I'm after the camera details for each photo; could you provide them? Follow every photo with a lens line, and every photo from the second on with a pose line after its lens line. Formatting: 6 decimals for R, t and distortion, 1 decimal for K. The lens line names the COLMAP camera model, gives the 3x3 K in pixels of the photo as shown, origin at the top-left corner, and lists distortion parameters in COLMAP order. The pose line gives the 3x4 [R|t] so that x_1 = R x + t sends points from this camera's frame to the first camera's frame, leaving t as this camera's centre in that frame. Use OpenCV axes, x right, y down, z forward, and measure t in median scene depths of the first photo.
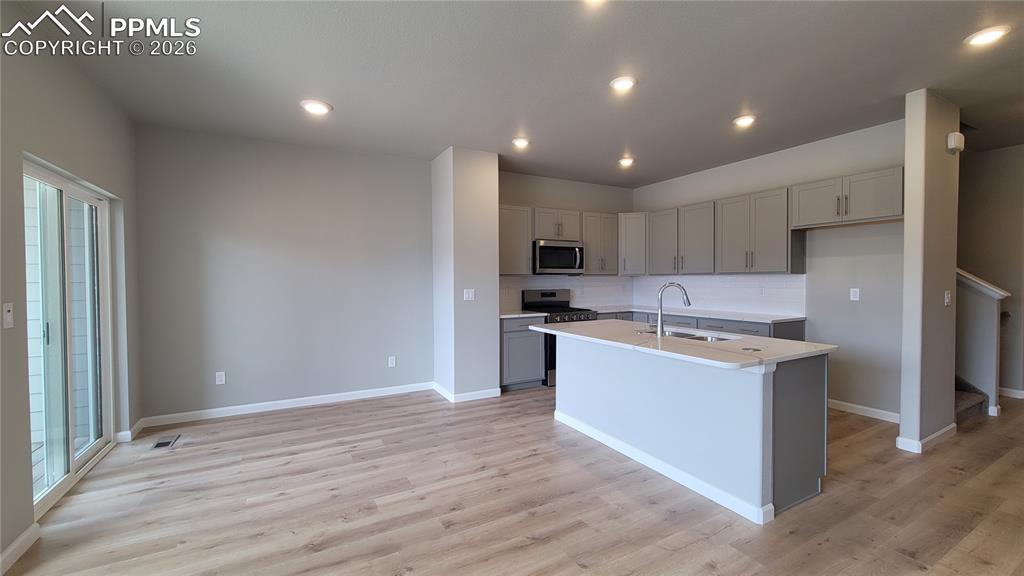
lens RADIAL K [[416.3, 0, 516.1], [0, 416.3, 288.7], [0, 0, 1]] dist [-0.000829, -0.000217]
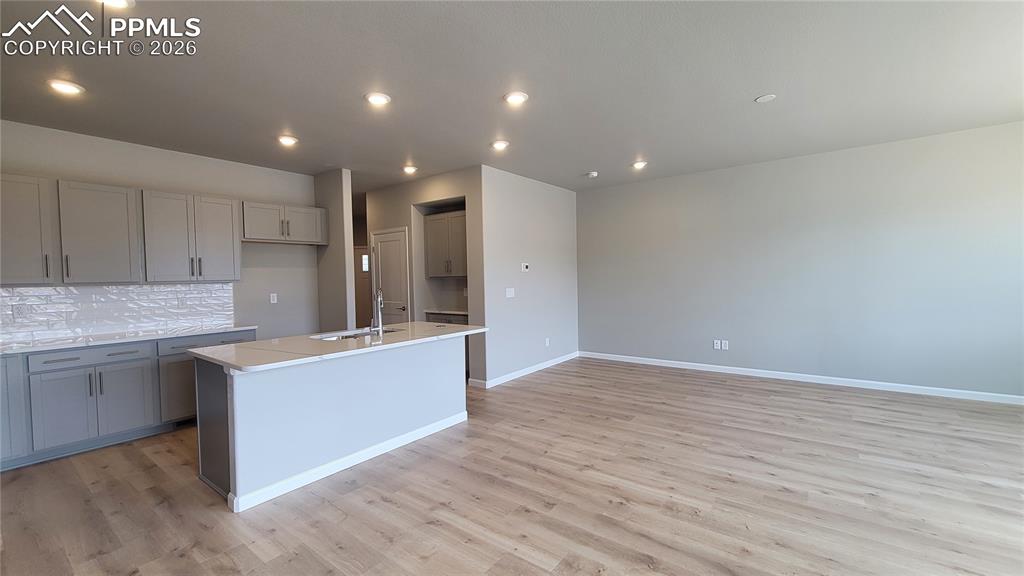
lens RADIAL K [[416.3, 0, 514.4], [0, 416.3, 288.3], [0, 0, 1]] dist [-0.000829, -0.000217]
pose [[-0.399577, -0.011934, 0.916622, -0.579755], [0.043821, 0.998523, 0.032103, -0.022882], [-0.915652, 0.052995, -0.398464, 0.770408]]
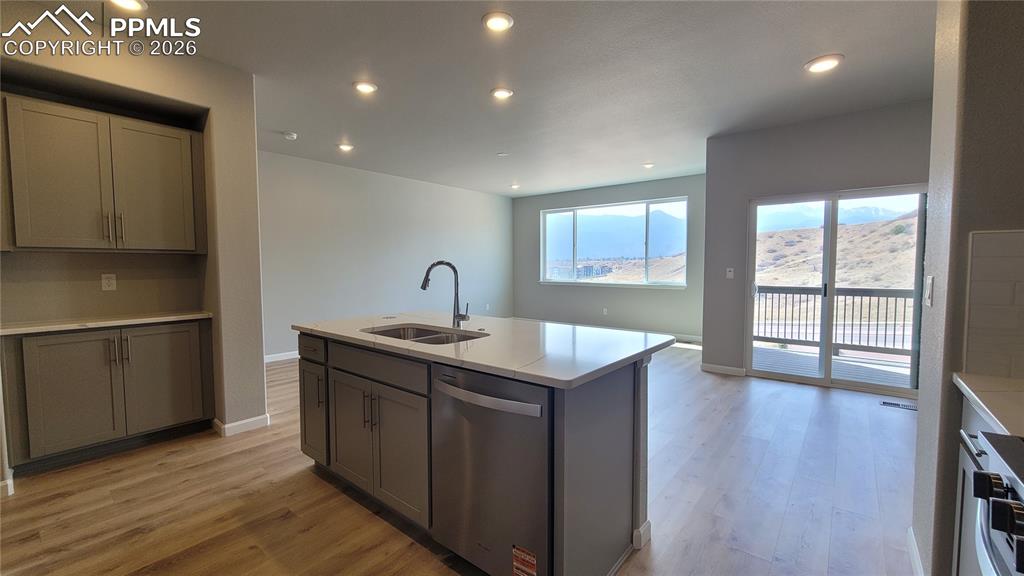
lens RADIAL K [[416.3, 0, 516.1], [0, 416.3, 286.6], [0, 0, 1]] dist [-0.000829, -0.000217]
pose [[-0.927673, 0.027229, -0.372400, 0.375769], [-0.000656, 0.997217, 0.074549, -0.017467], [0.373393, 0.069402, -0.925074, 1.247532]]
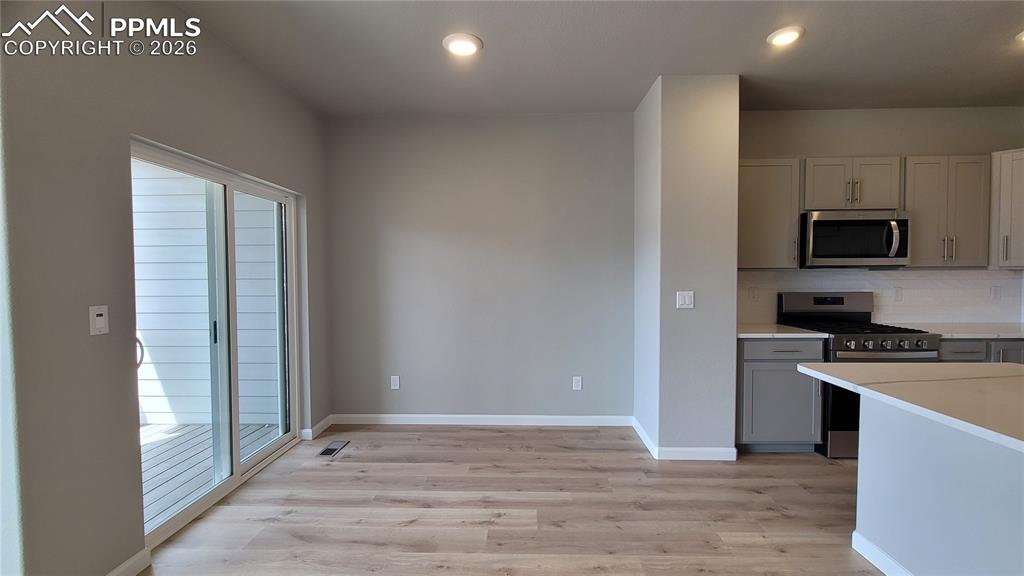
lens RADIAL K [[416.3, 0, 516.8], [0, 416.3, 288.4], [0, 0, 1]] dist [-0.000829, -0.000217]
pose [[0.861077, 0.017353, -0.508179, -0.008545], [-0.010886, 0.999818, 0.015695, -0.010981], [0.508359, -0.007982, 0.861108, 0.312095]]
